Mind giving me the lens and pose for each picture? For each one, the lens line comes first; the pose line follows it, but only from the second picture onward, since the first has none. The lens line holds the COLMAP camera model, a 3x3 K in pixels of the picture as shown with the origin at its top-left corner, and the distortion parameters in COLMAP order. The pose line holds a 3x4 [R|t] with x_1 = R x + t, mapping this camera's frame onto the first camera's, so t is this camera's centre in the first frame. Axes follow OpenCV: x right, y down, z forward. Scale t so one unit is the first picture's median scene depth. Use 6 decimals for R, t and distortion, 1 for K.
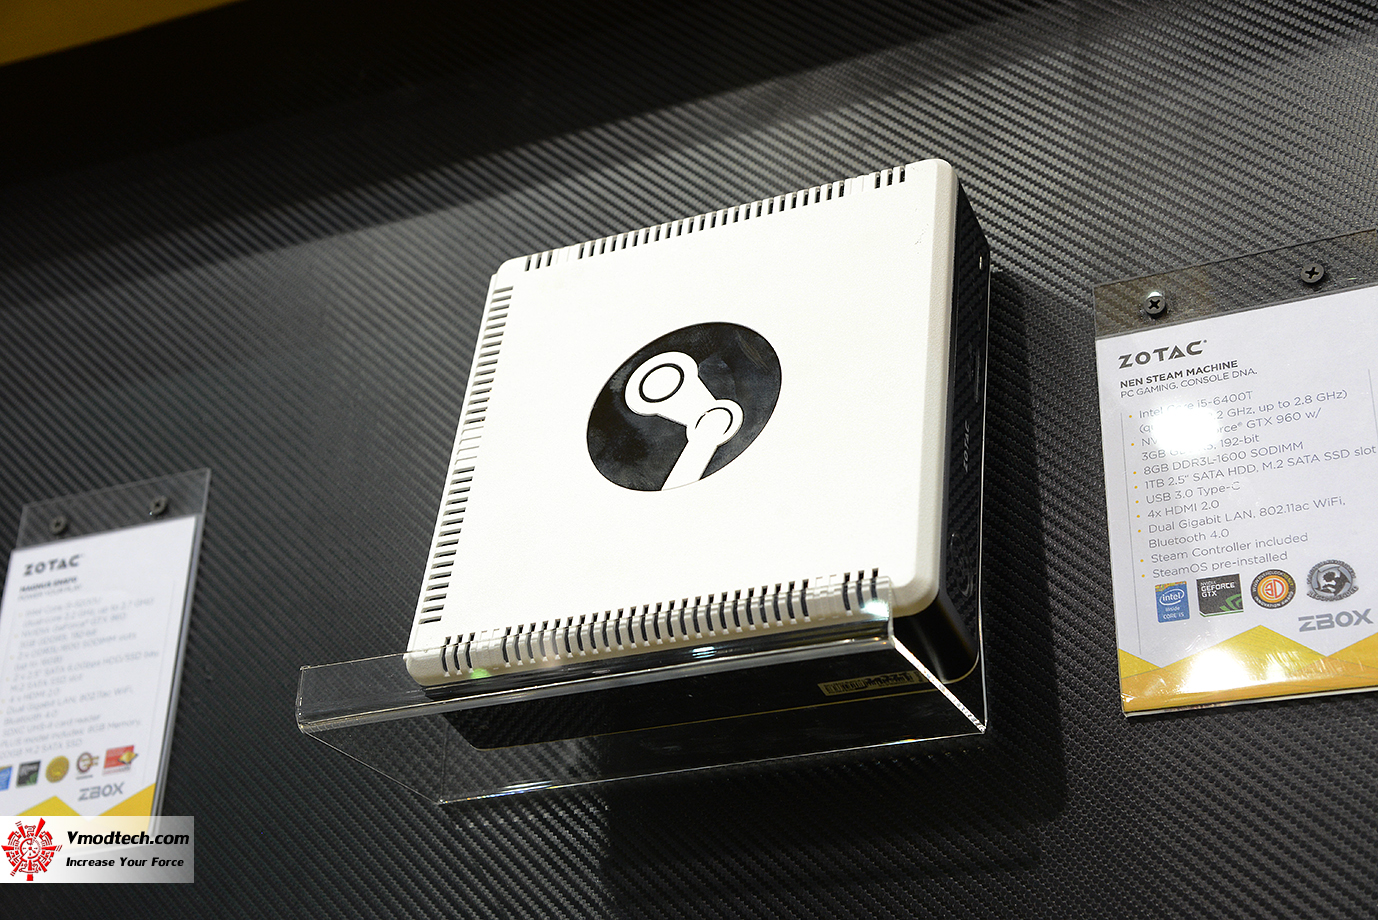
lens RADIAL K [[2106.2, 0, 689.0], [0, 2106.2, 460.0], [0, 0, 1]] dist [0.220031, 0.021912]
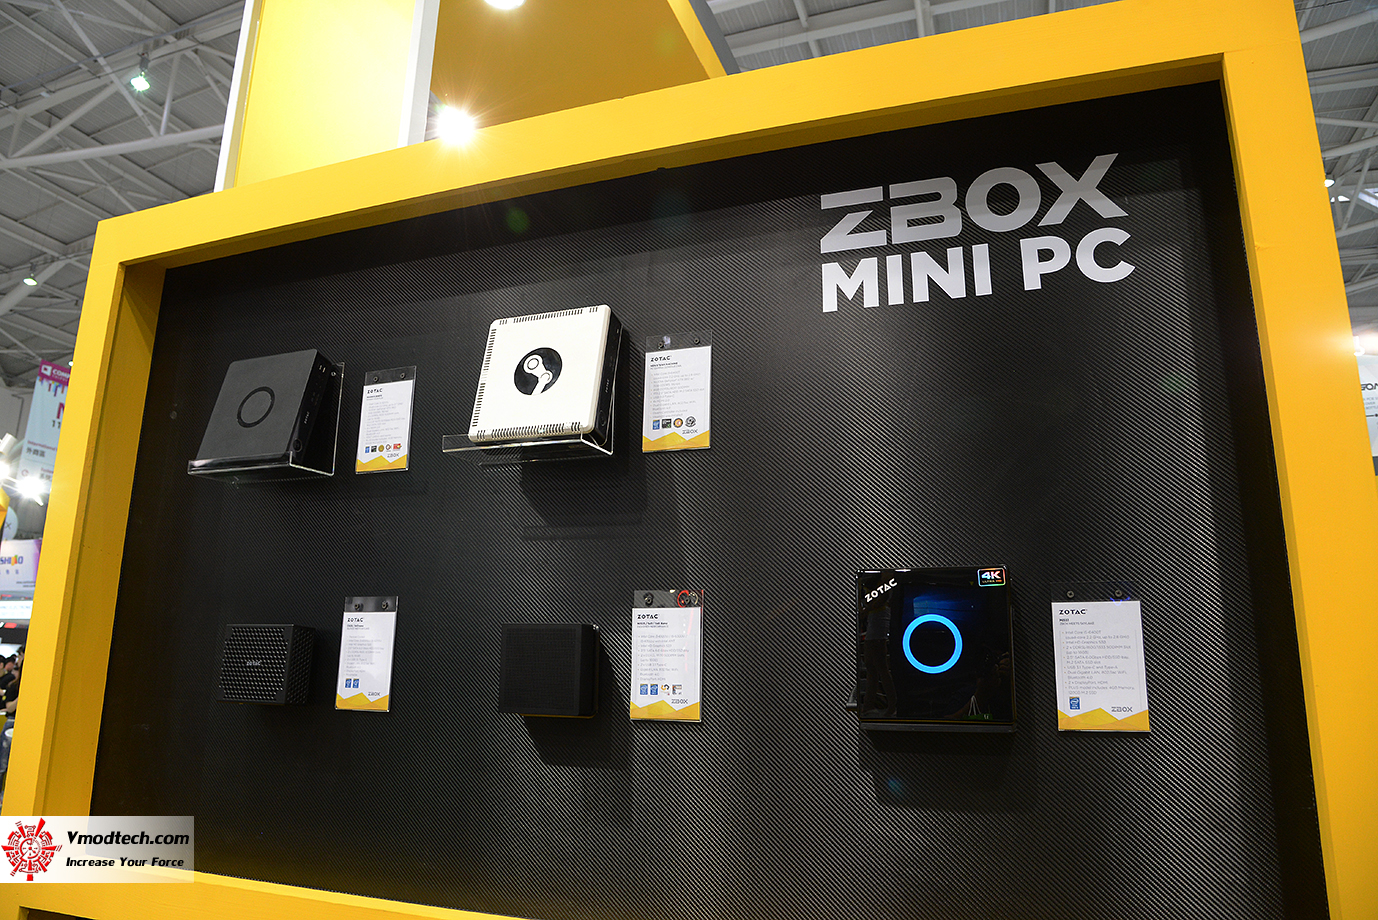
lens RADIAL K [[921.5, 0, 689.0], [0, 921.5, 460.0], [0, 0, 1]] dist [-0.100300, 0.000478]
pose [[0.996883, 0.007322, 0.078554, 0.141806], [-0.026377, 0.969320, 0.244385, -0.285610], [-0.074355, -0.245695, 0.966491, -0.696327]]
